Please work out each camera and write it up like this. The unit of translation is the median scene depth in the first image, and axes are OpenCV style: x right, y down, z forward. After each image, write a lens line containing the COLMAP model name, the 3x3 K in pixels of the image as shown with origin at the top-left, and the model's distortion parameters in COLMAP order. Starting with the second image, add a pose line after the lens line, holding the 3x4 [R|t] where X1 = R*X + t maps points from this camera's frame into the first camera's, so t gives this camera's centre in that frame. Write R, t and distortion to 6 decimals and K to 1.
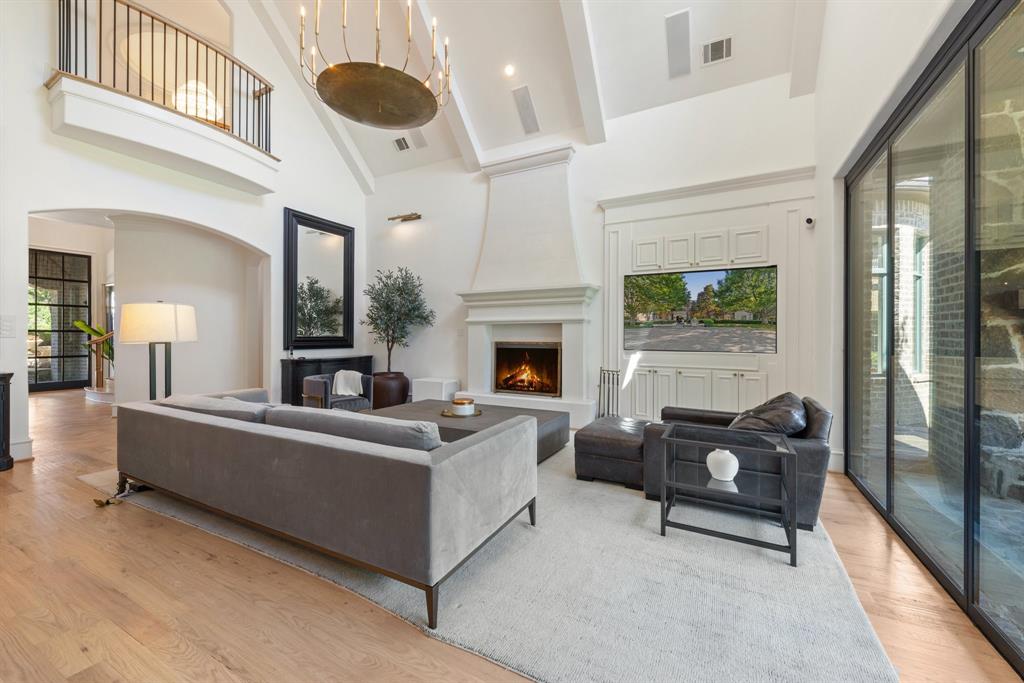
lens RADIAL K [[403.2, 0, 513.7], [0, 403.2, 337.5], [0, 0, 1]] dist [-0.000804, -0.000035]
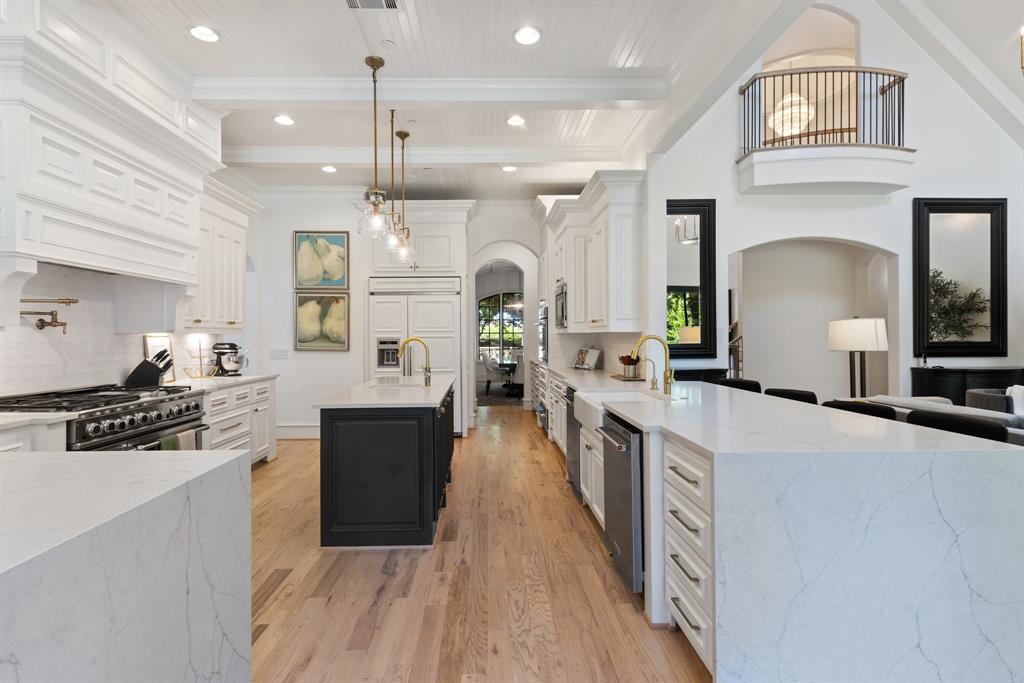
lens RADIAL K [[494.4, 0, 508.9], [0, 494.4, 335.3], [0, 0, 1]] dist [-0.000818, -0.000067]
pose [[0.478990, -0.010277, -0.877760, -0.036719], [0.005661, 0.999947, -0.008619, -0.013109], [0.877802, -0.000841, 0.479022, -0.317660]]
